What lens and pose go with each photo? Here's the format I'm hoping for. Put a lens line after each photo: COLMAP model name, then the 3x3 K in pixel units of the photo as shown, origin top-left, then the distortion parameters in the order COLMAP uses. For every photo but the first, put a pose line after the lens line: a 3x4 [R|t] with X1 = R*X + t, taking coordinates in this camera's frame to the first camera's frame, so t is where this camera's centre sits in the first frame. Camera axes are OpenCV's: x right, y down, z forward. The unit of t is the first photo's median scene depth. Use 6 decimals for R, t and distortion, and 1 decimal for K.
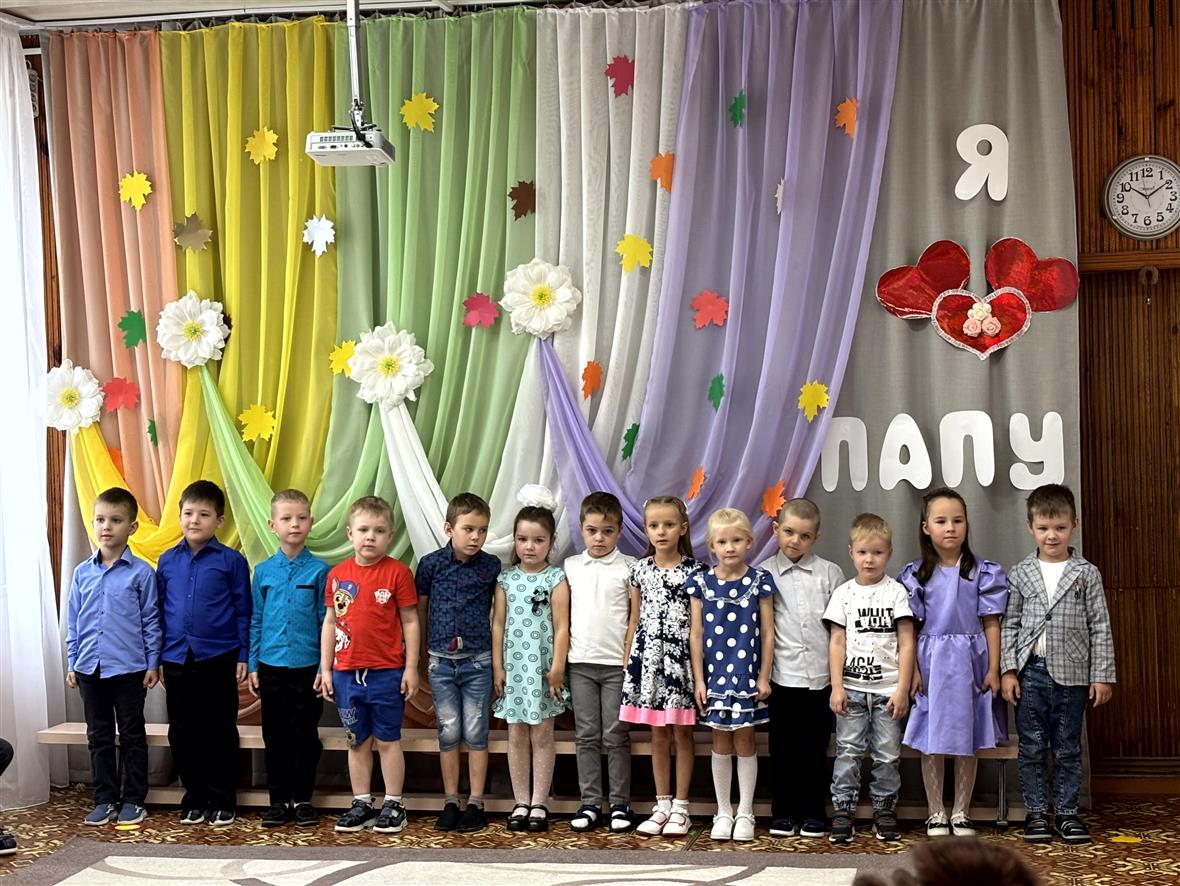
lens RADIAL K [[2004.4, 0, 592.3], [0, 2004.4, 445.0], [0, 0, 1]] dist [0.132965, 0.000000]
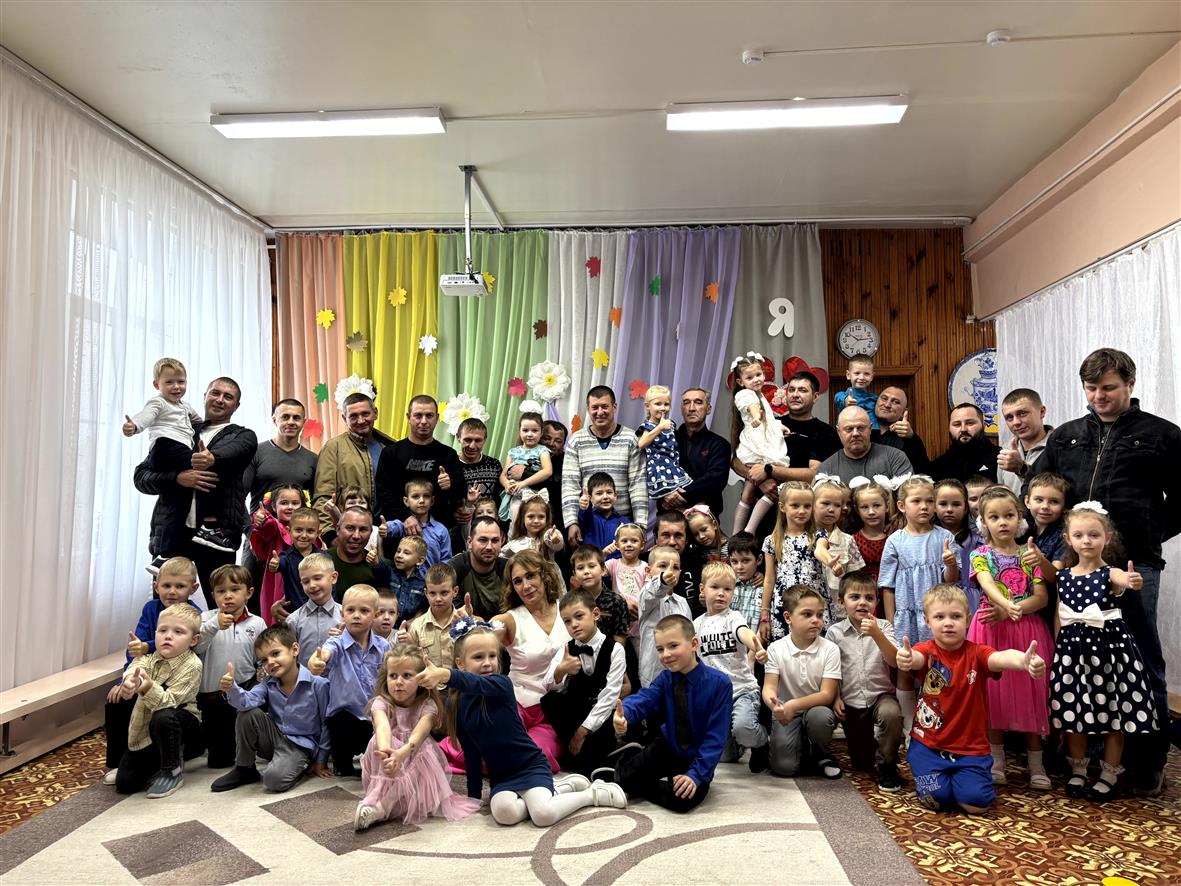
lens RADIAL K [[886.9, 0, 587.0], [0, 886.9, 433.1], [0, 0, 1]] dist [0.037531, -0.041945]
pose [[0.991086, 0.024526, 0.130947, -0.097046], [-0.013868, 0.996561, -0.081690, 0.041450], [-0.132501, 0.079146, 0.988018, 0.185456]]
